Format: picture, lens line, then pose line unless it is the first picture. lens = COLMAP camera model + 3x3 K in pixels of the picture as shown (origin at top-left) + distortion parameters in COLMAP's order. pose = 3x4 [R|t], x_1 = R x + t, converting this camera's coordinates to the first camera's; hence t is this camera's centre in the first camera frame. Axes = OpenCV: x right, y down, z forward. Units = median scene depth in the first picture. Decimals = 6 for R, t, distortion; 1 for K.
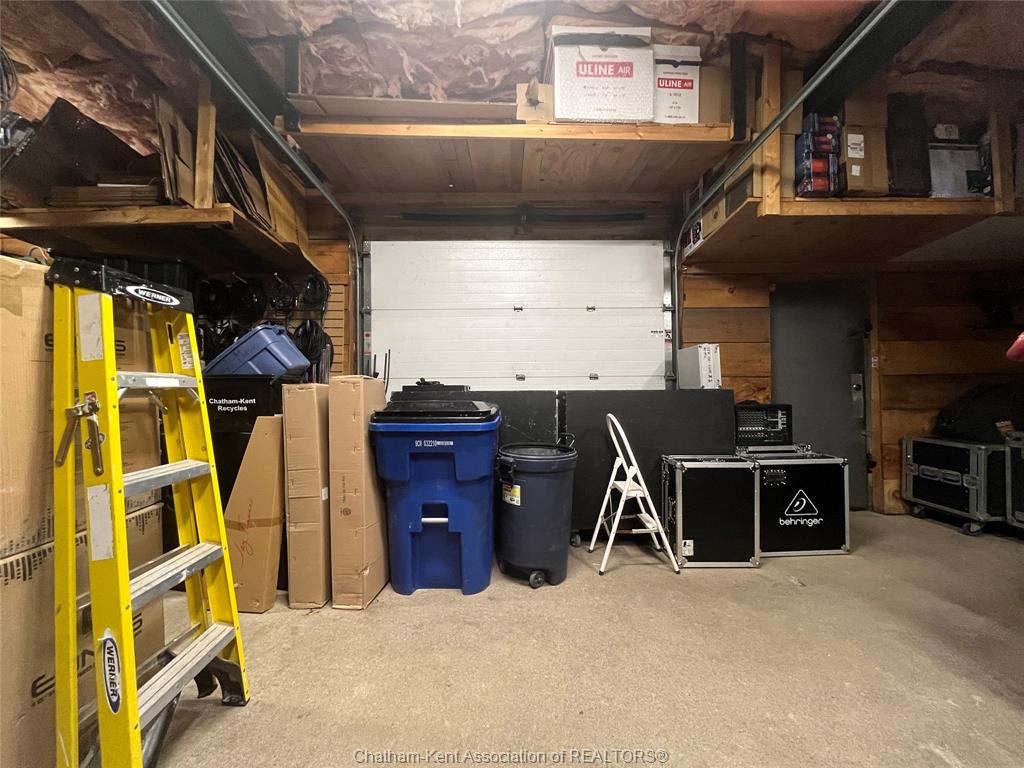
lens RADIAL K [[413.7, 0, 513.0], [0, 413.7, 385.0], [0, 0, 1]] dist [-0.003064, -0.000404]
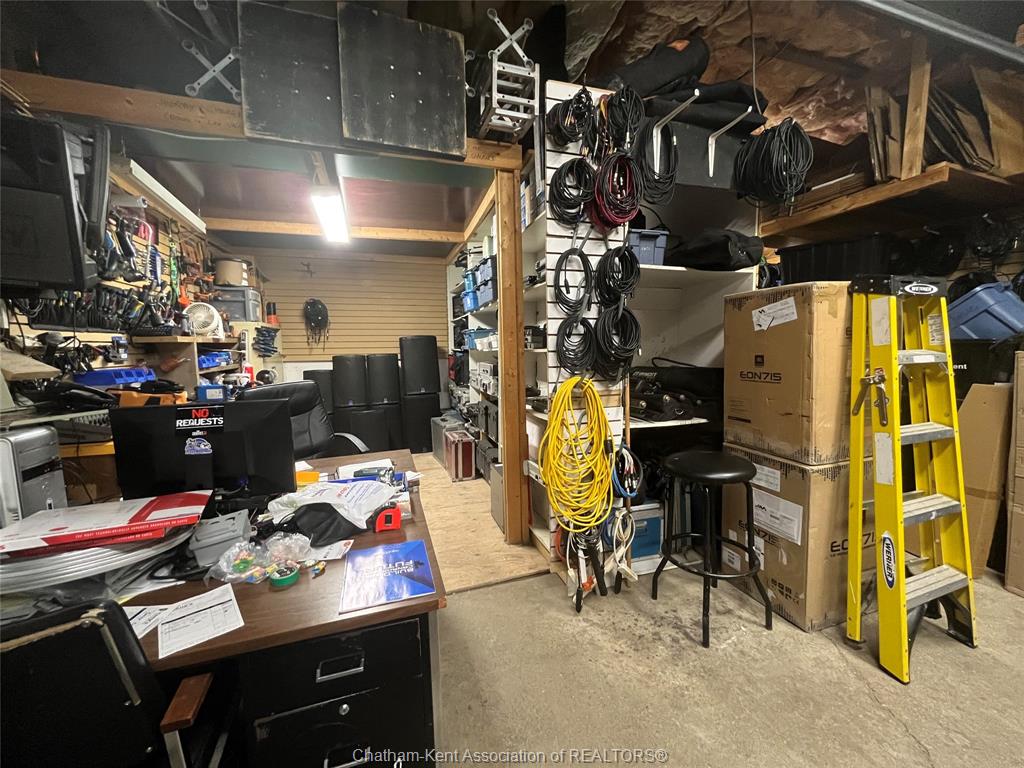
lens RADIAL K [[413.7, 0, 510.3], [0, 413.7, 383.0], [0, 0, 1]] dist [-0.003064, -0.000404]
pose [[0.285062, 0.091846, -0.954099, -0.007479], [0.027048, 0.994231, 0.103791, -0.047873], [0.958127, -0.055393, 0.280933, -0.268318]]
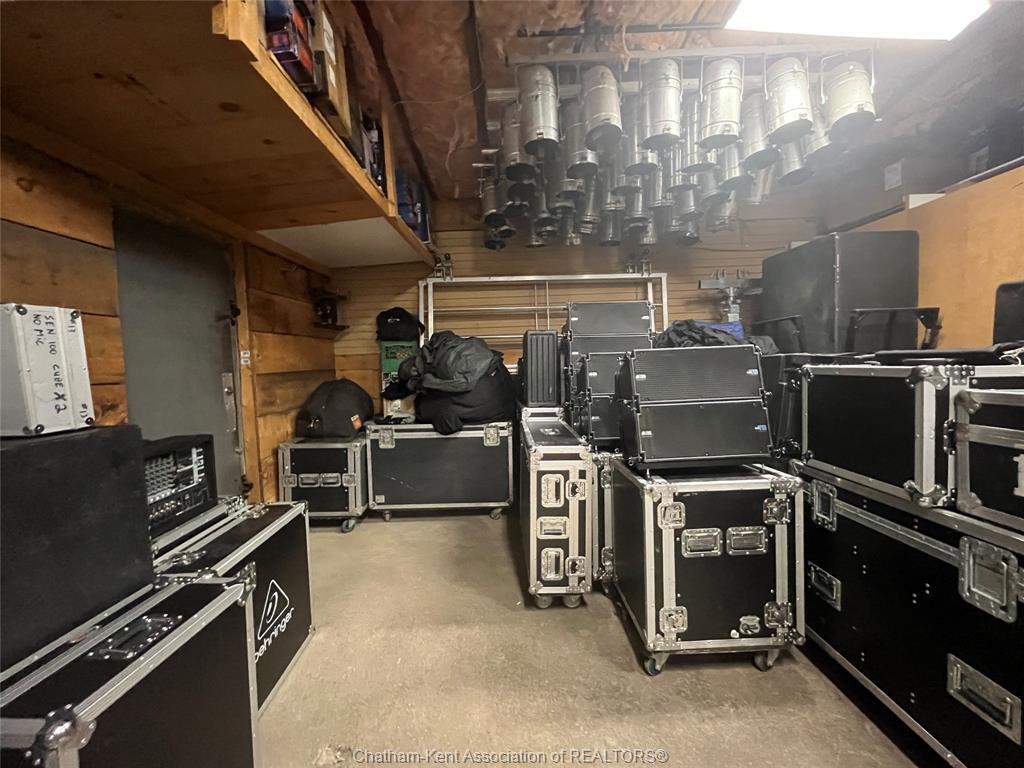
lens RADIAL K [[413.7, 0, 511.0], [0, 413.7, 382.0], [0, 0, 1]] dist [-0.003064, -0.000404]
pose [[0.010752, -0.044981, 0.998930, 0.132685], [0.019992, 0.998798, 0.044760, -0.045487], [-0.999742, 0.019489, 0.011638, 0.653546]]
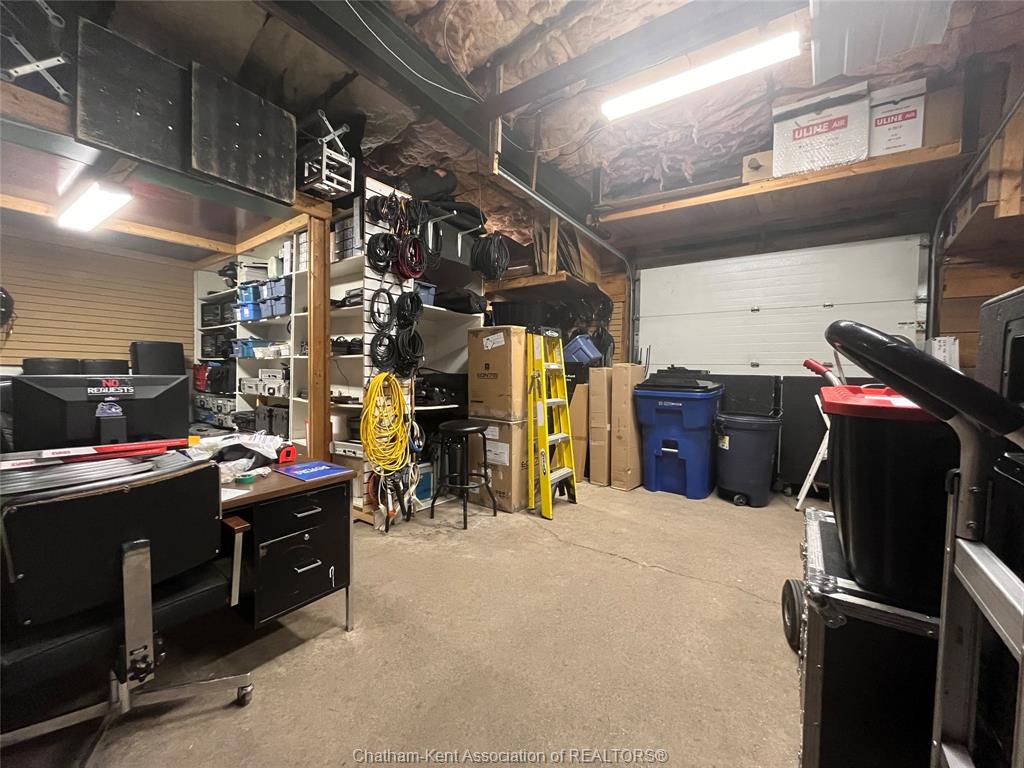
lens RADIAL K [[413.7, 0, 511.3], [0, 413.7, 381.0], [0, 0, 1]] dist [-0.003064, -0.000404]
pose [[0.797912, 0.037242, -0.601623, 0.256544], [-0.017535, 0.999101, 0.038591, -0.006072], [0.602519, -0.020243, 0.797848, -0.624893]]
